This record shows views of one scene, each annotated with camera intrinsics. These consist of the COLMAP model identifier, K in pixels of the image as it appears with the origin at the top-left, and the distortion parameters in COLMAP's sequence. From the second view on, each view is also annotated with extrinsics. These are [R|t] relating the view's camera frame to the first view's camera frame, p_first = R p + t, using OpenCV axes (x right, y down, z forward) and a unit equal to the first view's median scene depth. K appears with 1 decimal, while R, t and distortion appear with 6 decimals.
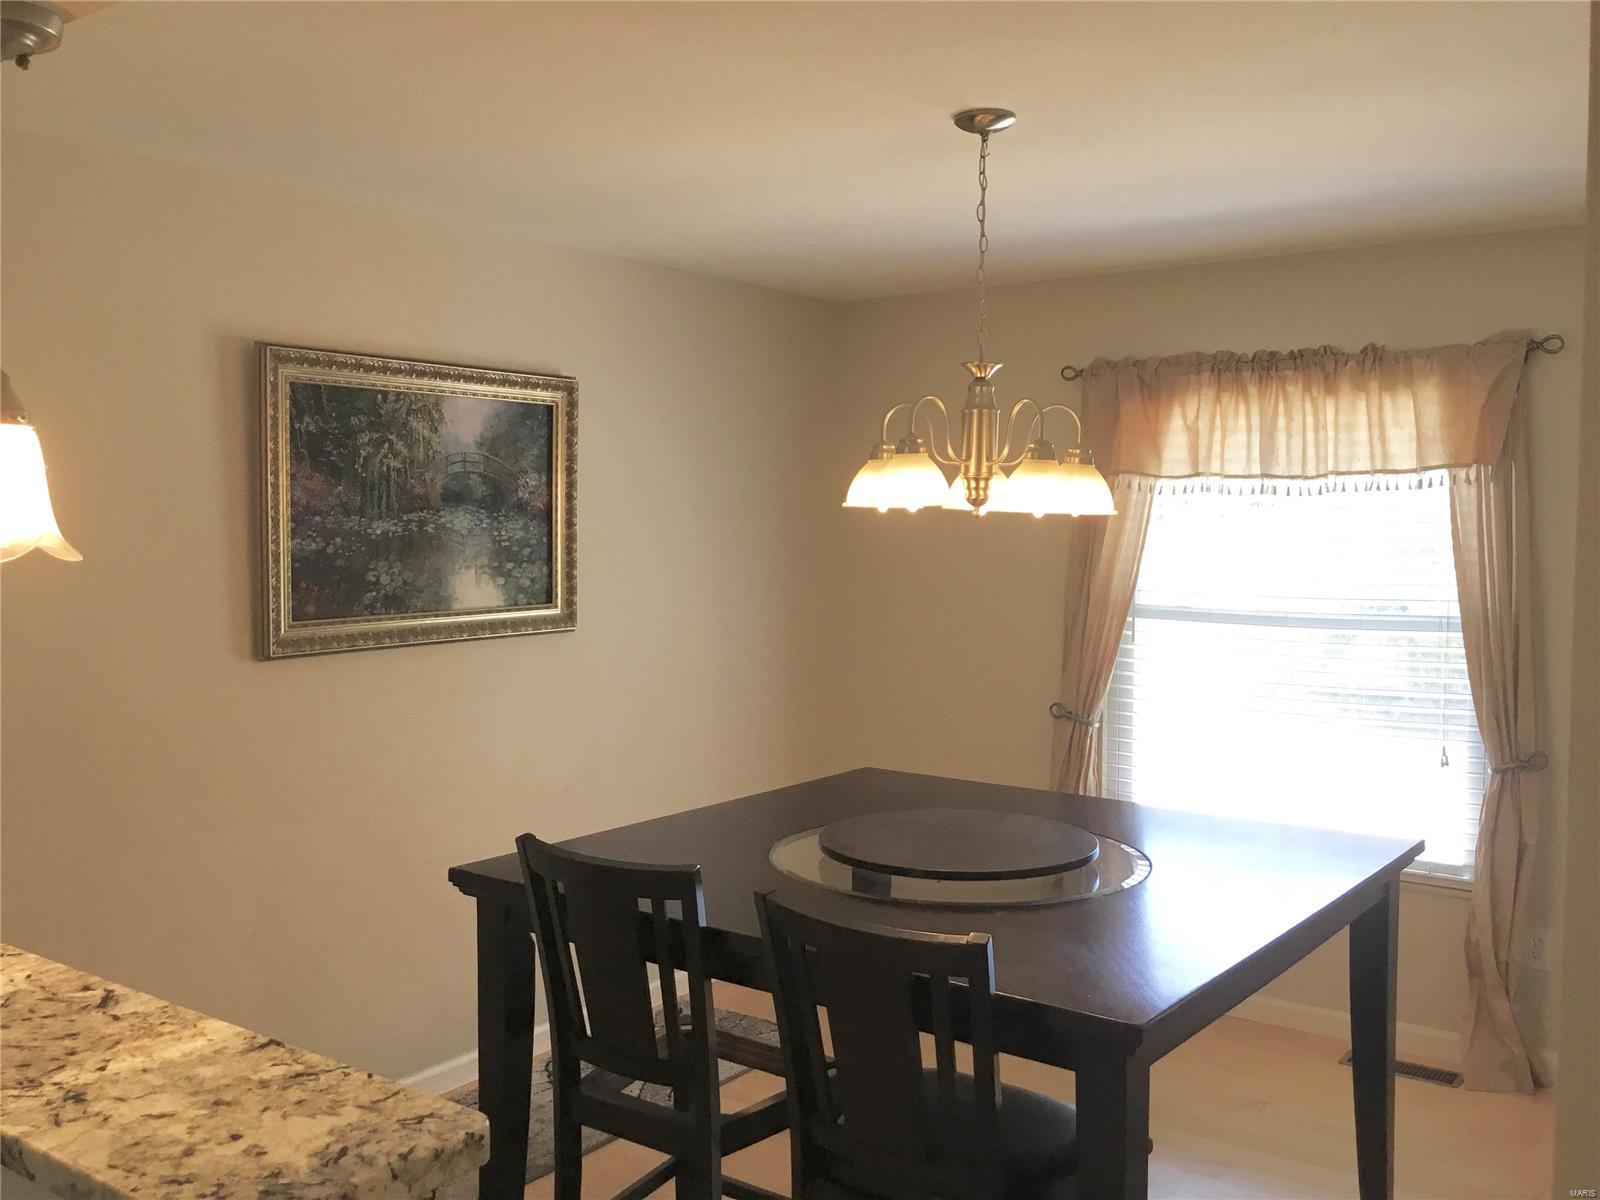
lens RADIAL K [[1445.2, 0, 796.6], [0, 1445.2, 600.4], [0, 0, 1]] dist [0.129659, -0.281723]
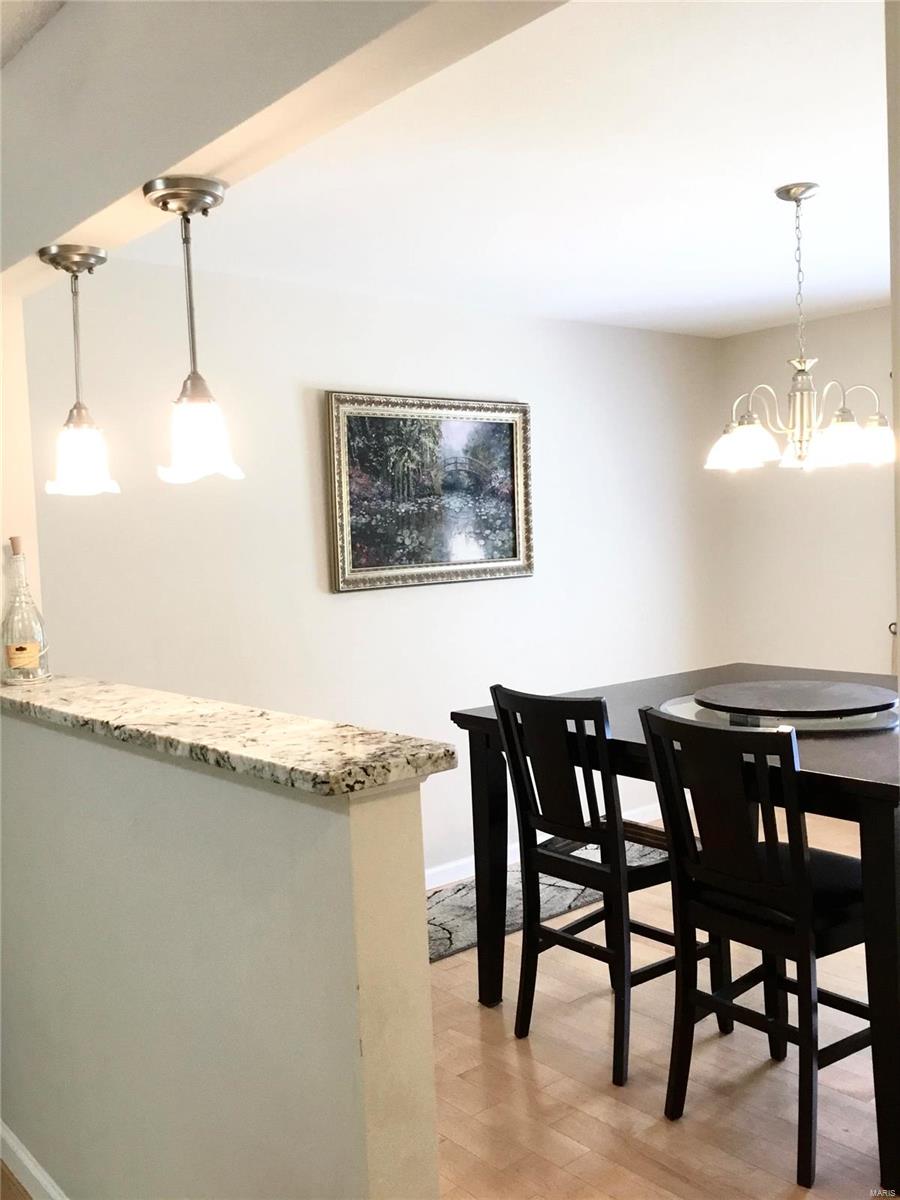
lens RADIAL K [[1083.9, 0, 446.0], [0, 1083.9, 596.7], [0, 0, 1]] dist [0.129659, -0.281723]
pose [[0.969201, -0.028344, -0.244635, 0.036804], [0.029253, 0.999572, 0.000083, 0.047051], [0.244528, -0.007237, 0.969615, -0.106327]]
